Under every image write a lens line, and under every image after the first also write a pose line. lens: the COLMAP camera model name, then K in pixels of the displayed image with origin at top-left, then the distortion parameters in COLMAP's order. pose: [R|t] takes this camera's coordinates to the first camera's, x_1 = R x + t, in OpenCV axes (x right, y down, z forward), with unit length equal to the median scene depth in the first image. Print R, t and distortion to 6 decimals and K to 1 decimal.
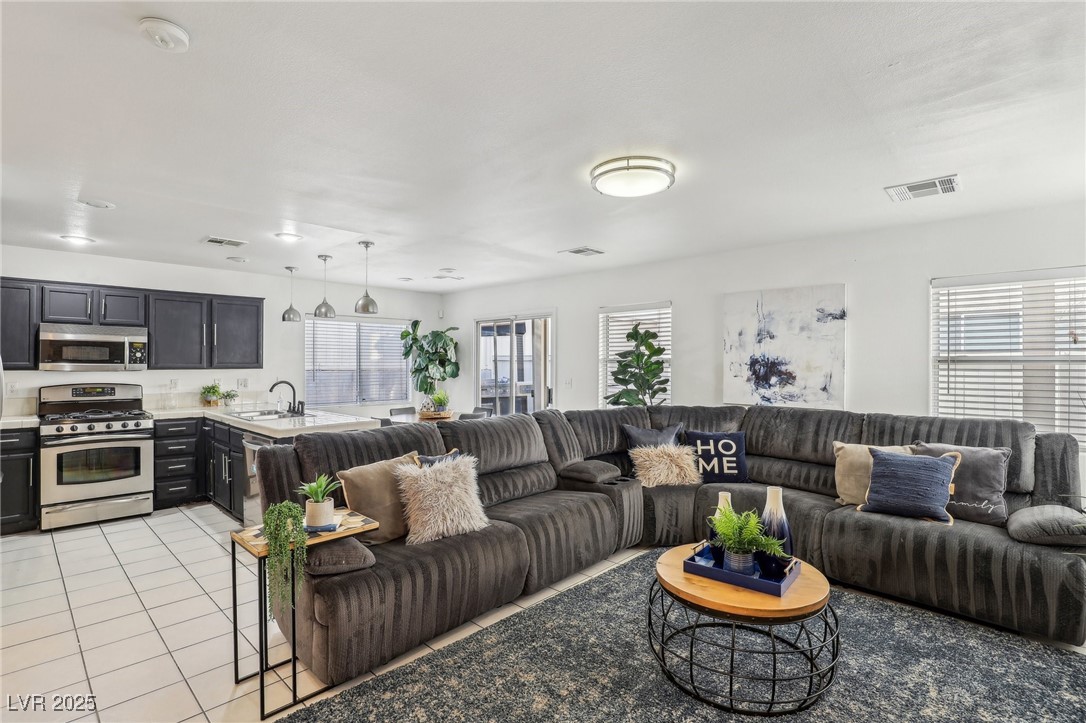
lens RADIAL K [[513.0, 0, 547.8], [0, 513.0, 358.3], [0, 0, 1]] dist [-0.037016, 0.005650]
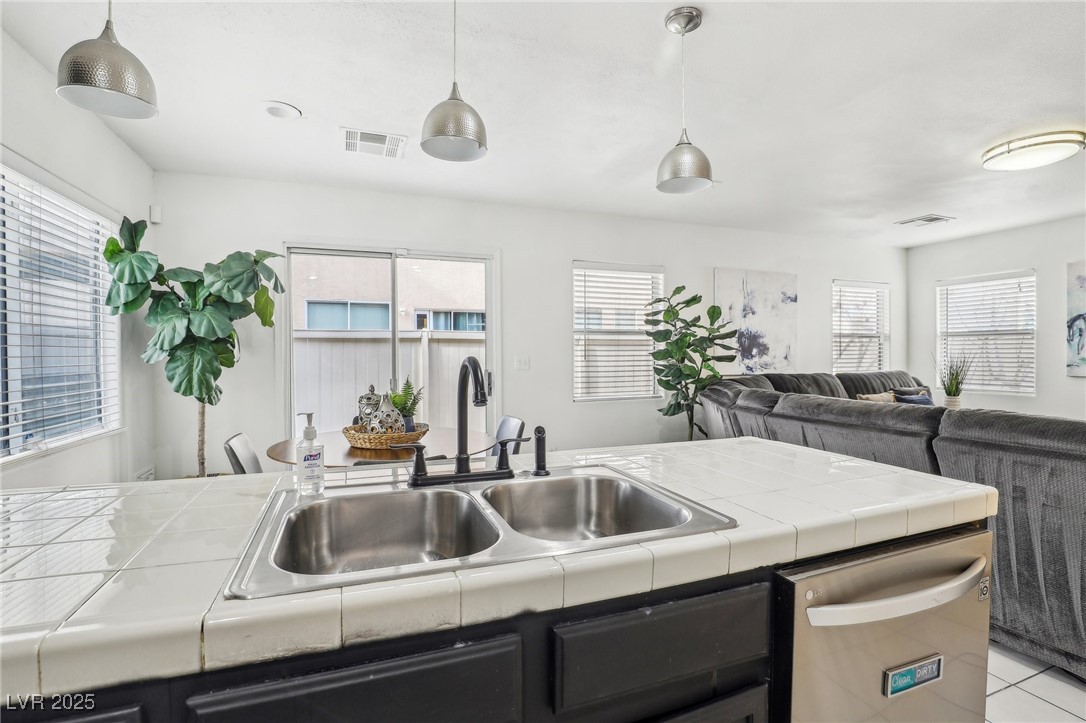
lens RADIAL K [[513.0, 0, 551.0], [0, 513.0, 361.6], [0, 0, 1]] dist [-0.037016, 0.005650]
pose [[0.439371, -0.016904, 0.898147, -0.715099], [-0.004515, 0.999769, 0.021025, 0.040902], [-0.898295, -0.013293, 0.439193, 0.849802]]
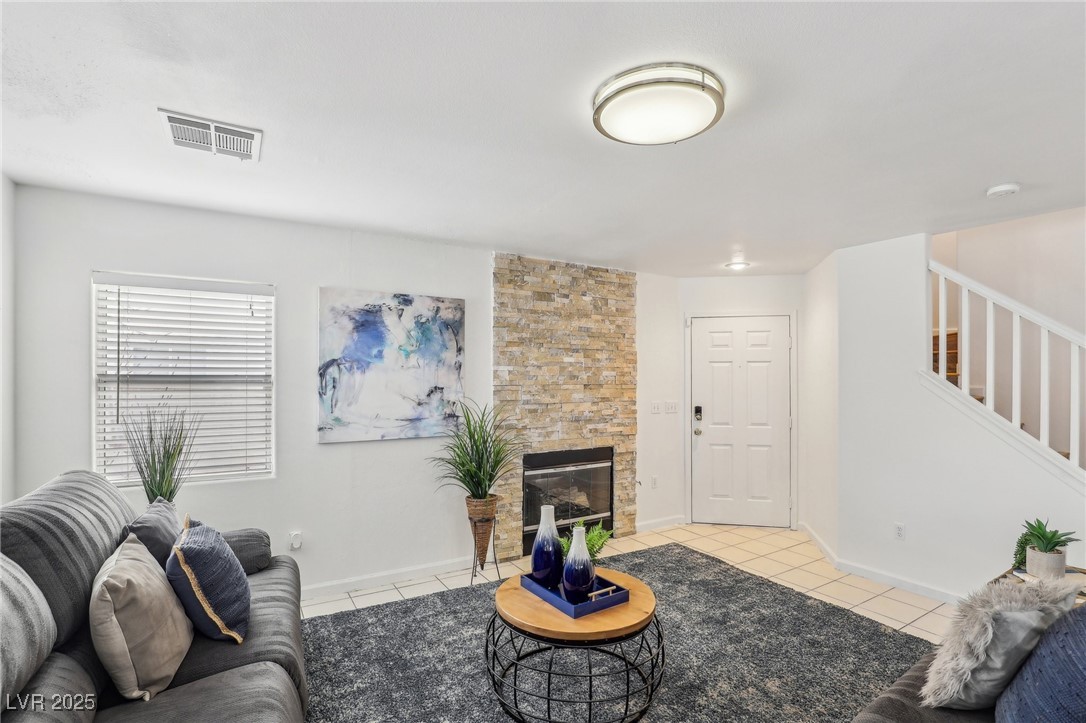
lens RADIAL K [[513.0, 0, 546.2], [0, 513.0, 372.1], [0, 0, 1]] dist [-0.037016, 0.005650]
pose [[-0.965084, -0.000963, 0.261940, 0.079281], [-0.006370, 0.999784, -0.019793, -0.001958], [-0.261864, -0.020770, -0.964881, 0.974422]]
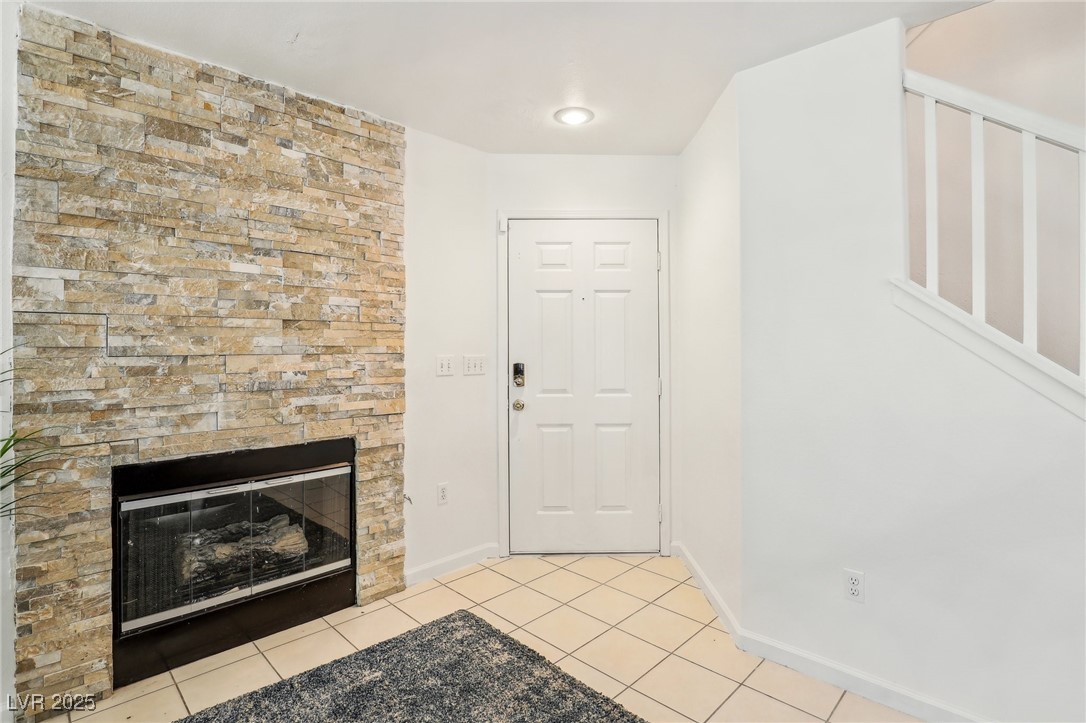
lens RADIAL K [[526.8, 0, 546.7], [0, 526.8, 341.6], [0, 0, 1]] dist [-0.035924, 0.005642]
pose [[-0.999684, 0.001190, 0.025102, 0.000194], [0.000651, 0.999769, -0.021498, 0.032900], [-0.025122, -0.021475, -0.999454, 0.533425]]
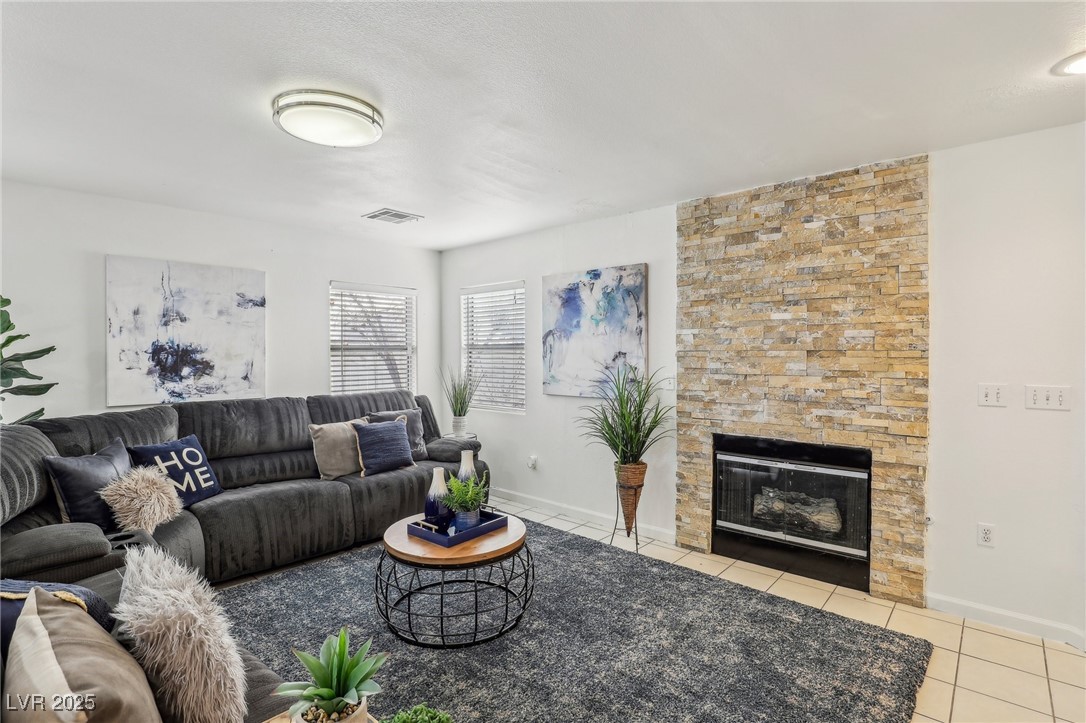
lens RADIAL K [[526.8, 0, 545.3], [0, 526.8, 358.8], [0, 0, 1]] dist [-0.035924, 0.005642]
pose [[-0.025265, -0.016139, 0.999551, -0.396094], [-0.007420, 0.999845, 0.015957, 0.004289], [-0.999653, -0.007014, -0.025381, 0.402652]]
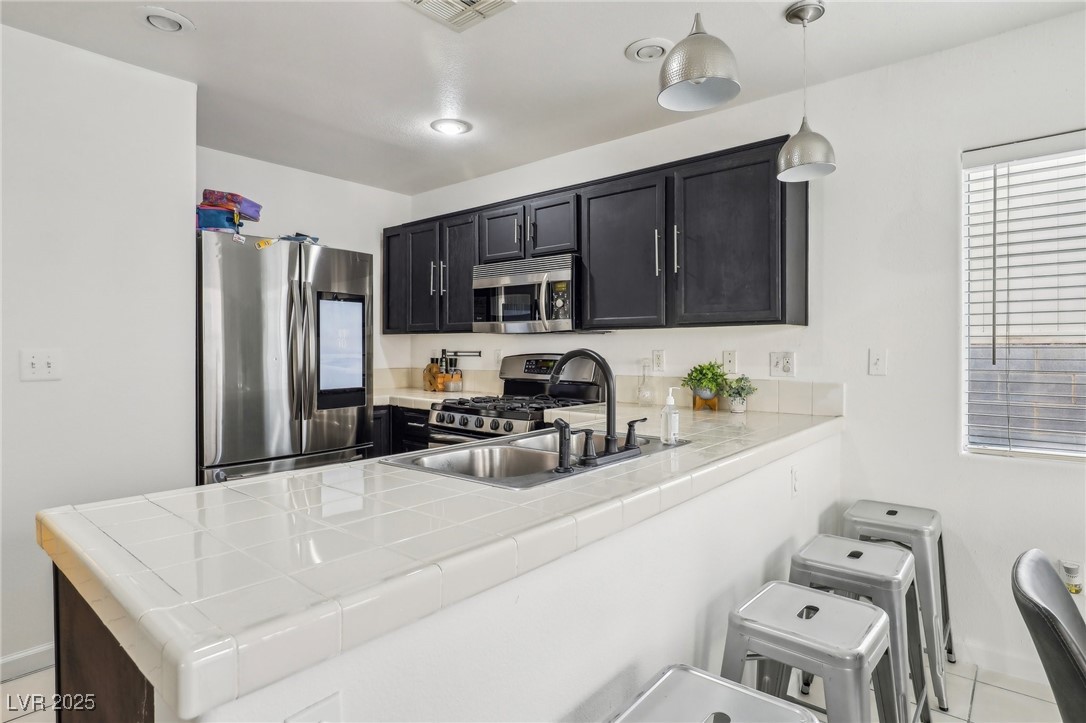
lens RADIAL K [[576.3, 0, 541.1], [0, 576.3, 345.5], [0, 0, 1]] dist [-0.010964, 0.002077]
pose [[0.041235, -0.006991, -0.999125, -0.170010], [0.009611, 0.999932, -0.006600, 0.044417], [0.999103, -0.009331, 0.041300, 0.950756]]
